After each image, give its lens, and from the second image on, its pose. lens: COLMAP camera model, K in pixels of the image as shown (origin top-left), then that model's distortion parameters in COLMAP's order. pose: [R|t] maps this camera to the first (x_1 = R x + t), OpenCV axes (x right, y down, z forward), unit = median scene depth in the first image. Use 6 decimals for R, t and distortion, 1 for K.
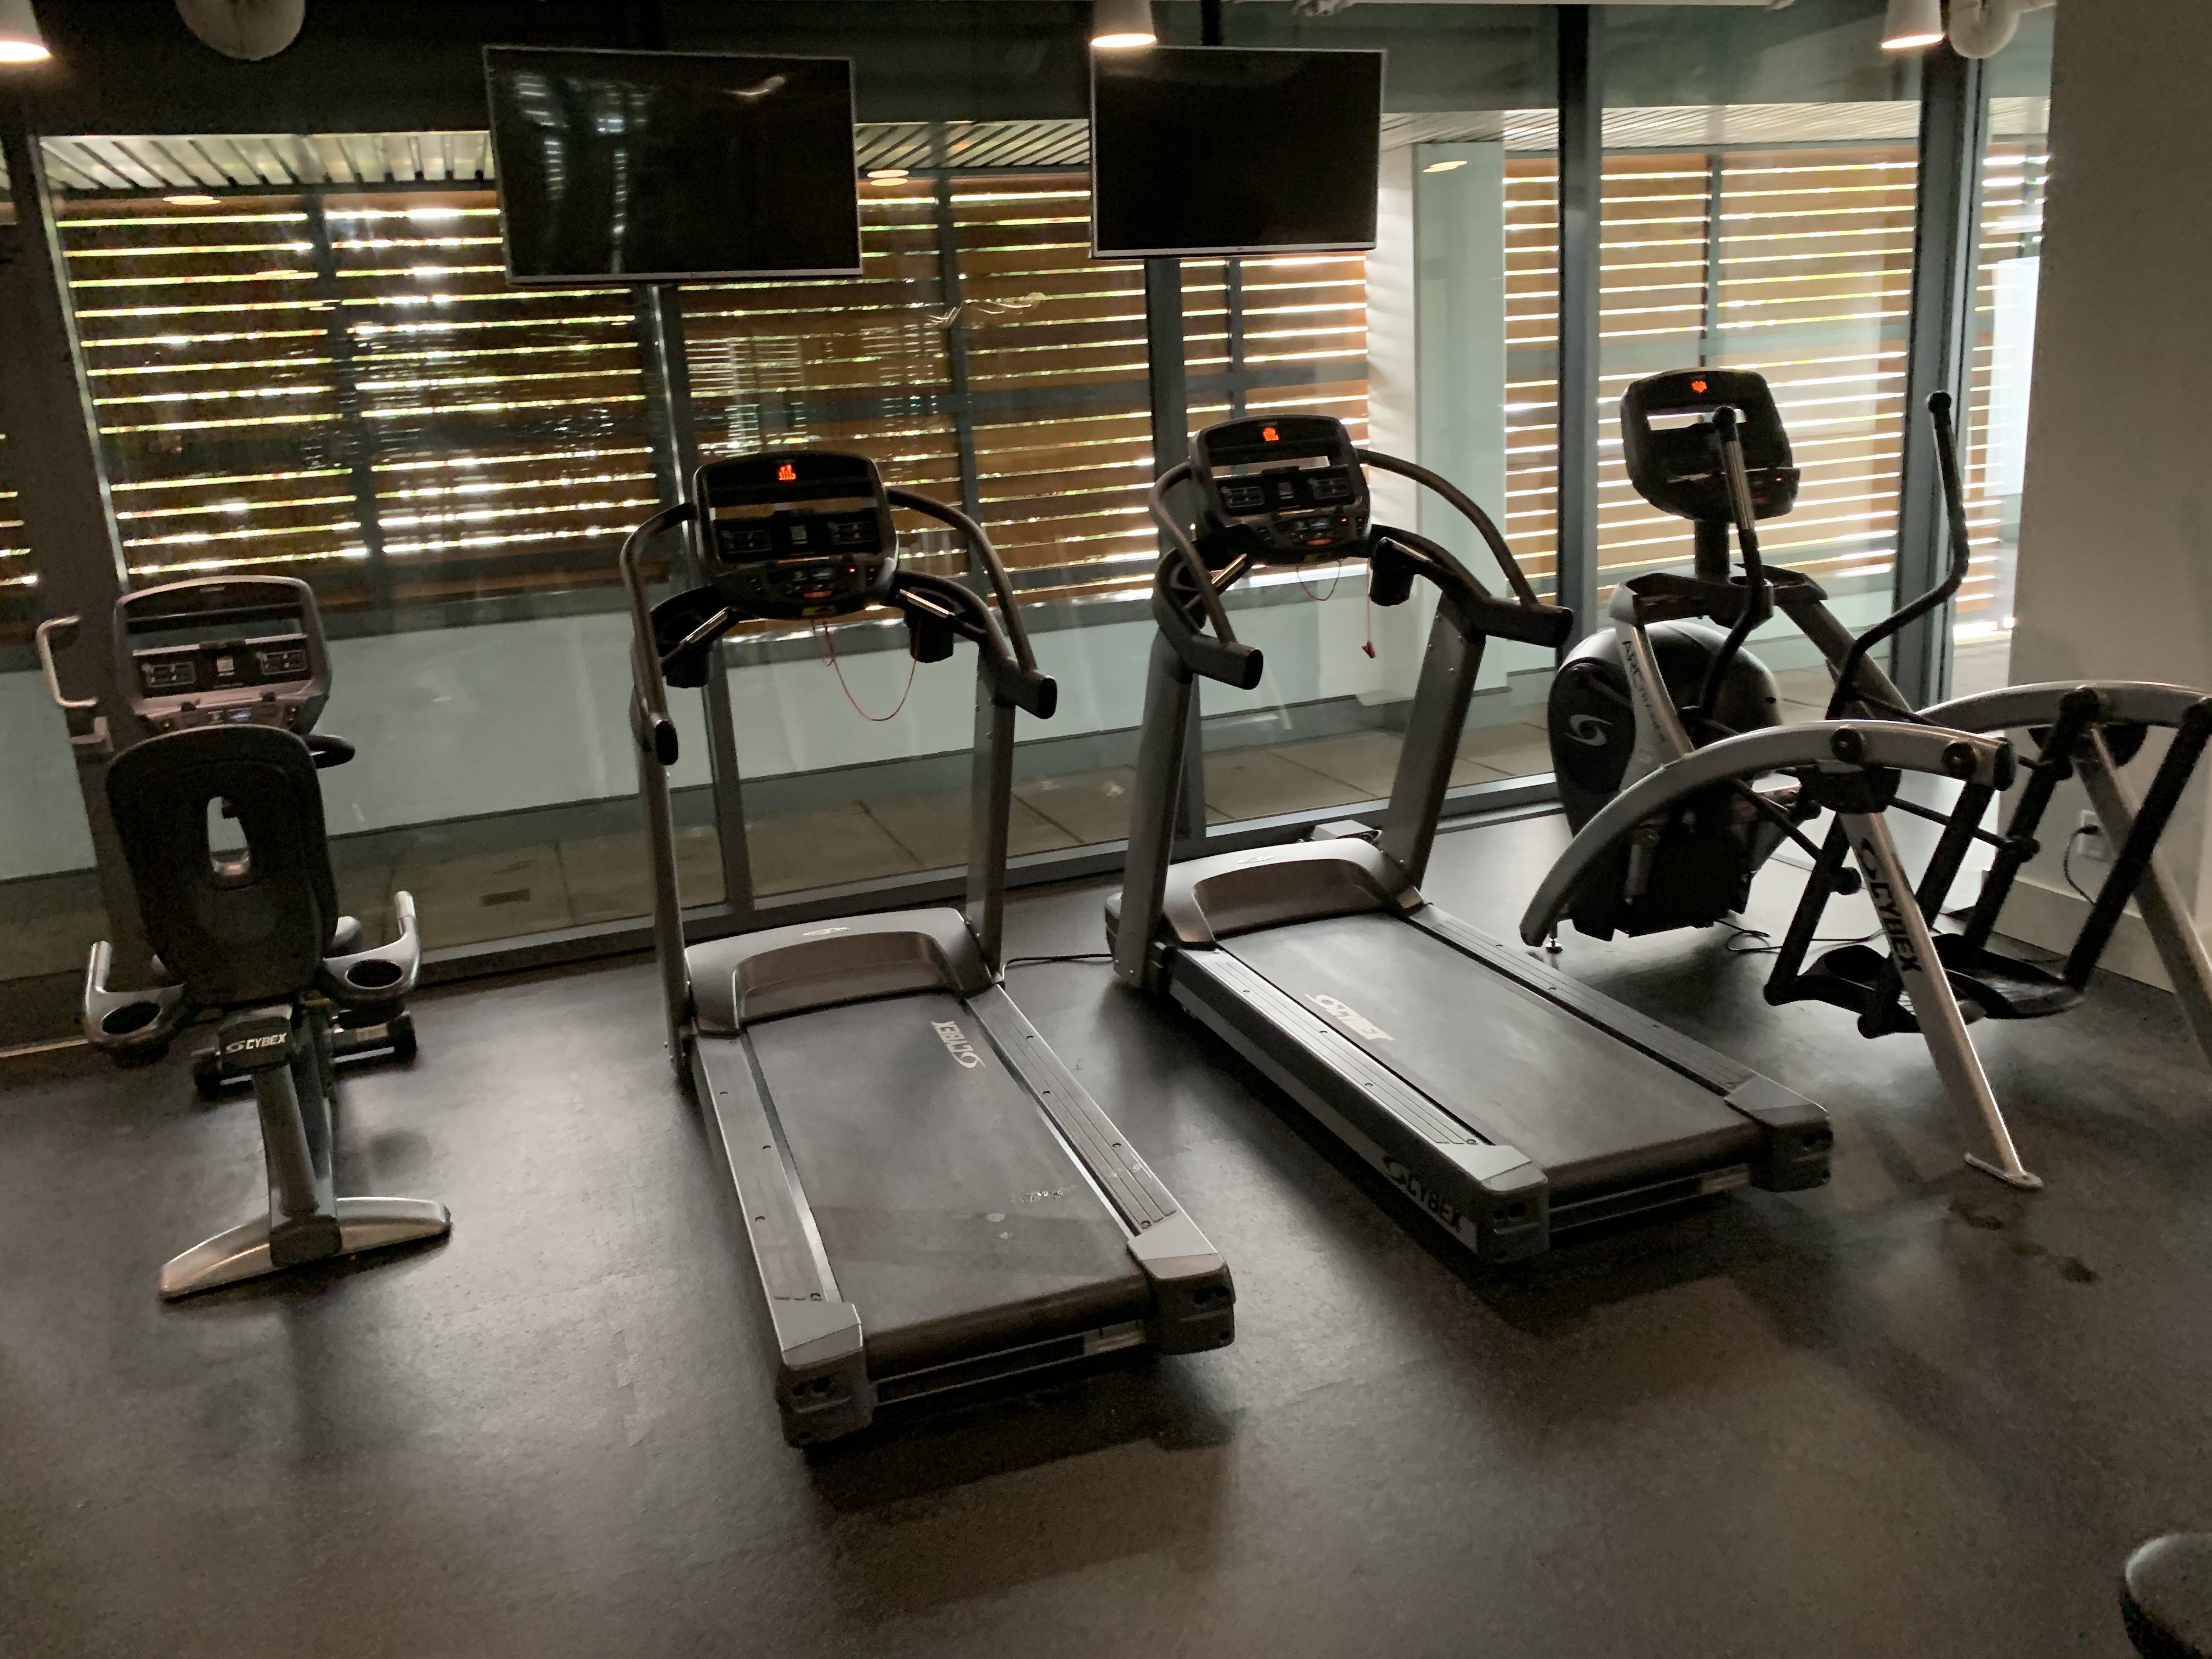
lens RADIAL K [[1696.7, 0, 1111.3], [0, 1696.7, 790.6], [0, 0, 1]] dist [0.045888, -0.024753]
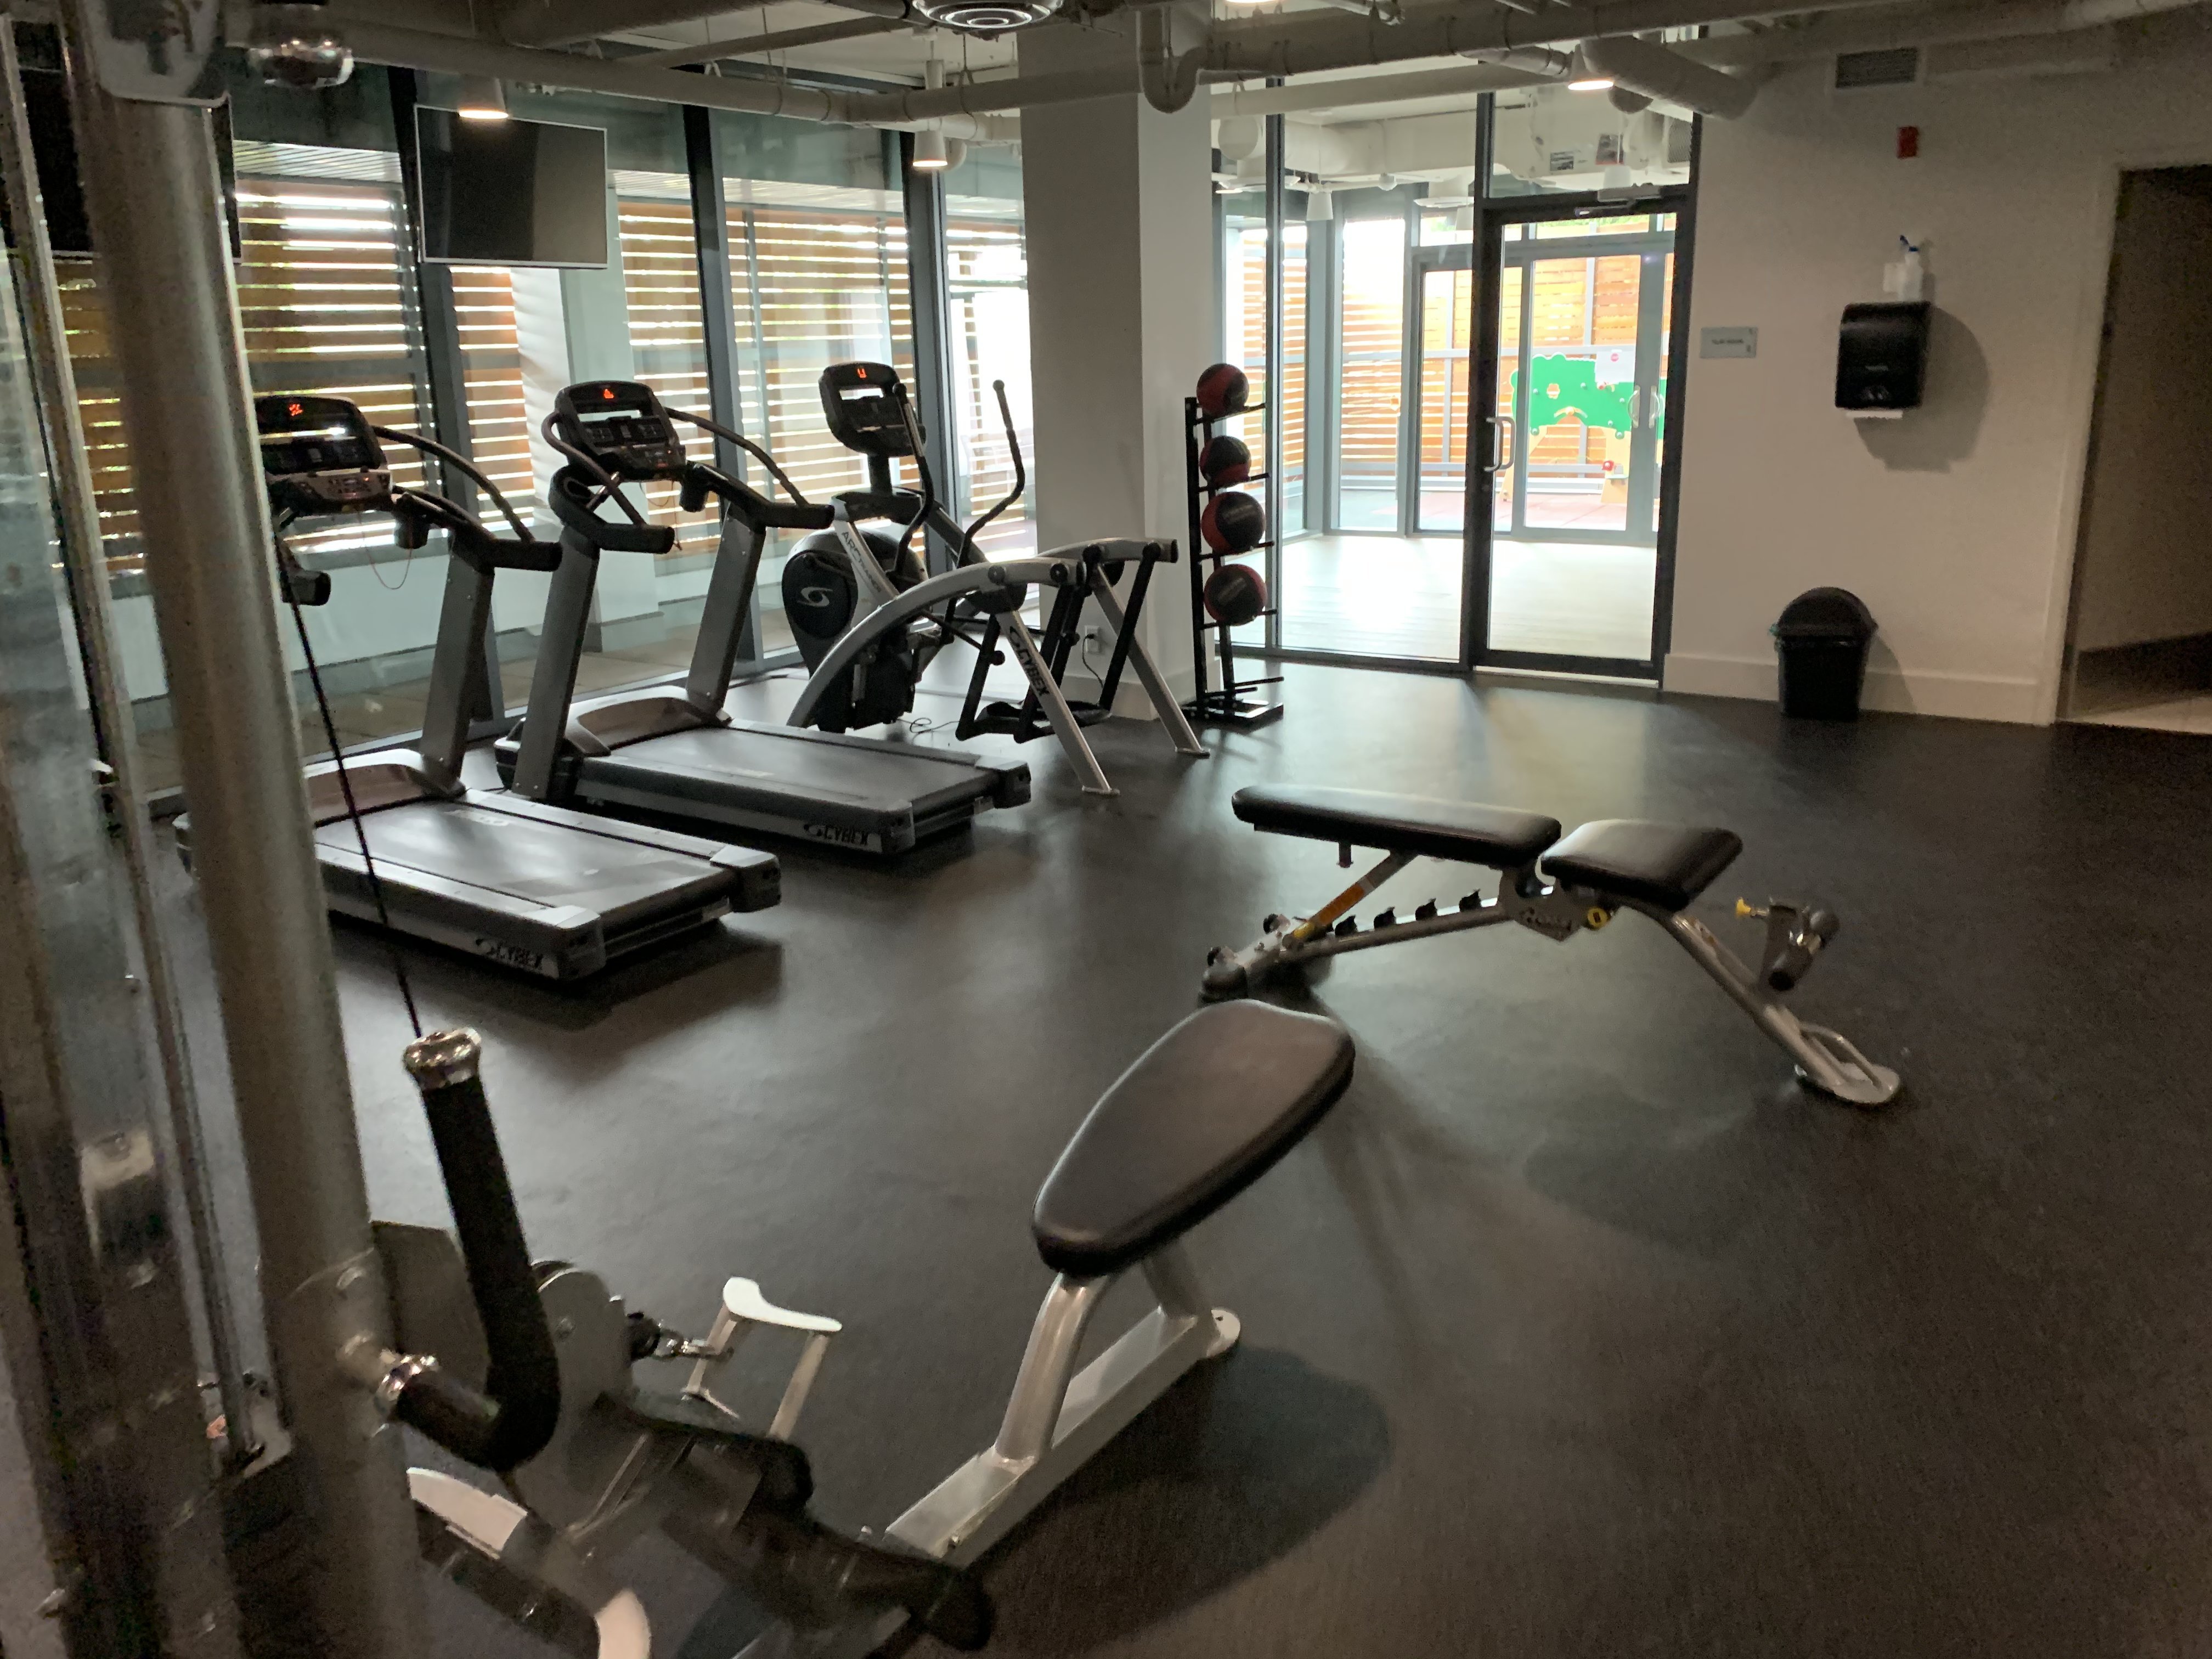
lens RADIAL K [[1696.7, 0, 1101.8], [0, 1696.7, 823.9], [0, 0, 1]] dist [0.045888, -0.024753]
pose [[0.809755, -0.123282, 0.573671, -0.442581], [0.119605, 0.991832, 0.044318, 0.139209], [-0.574449, 0.032727, 0.817886, -0.419253]]
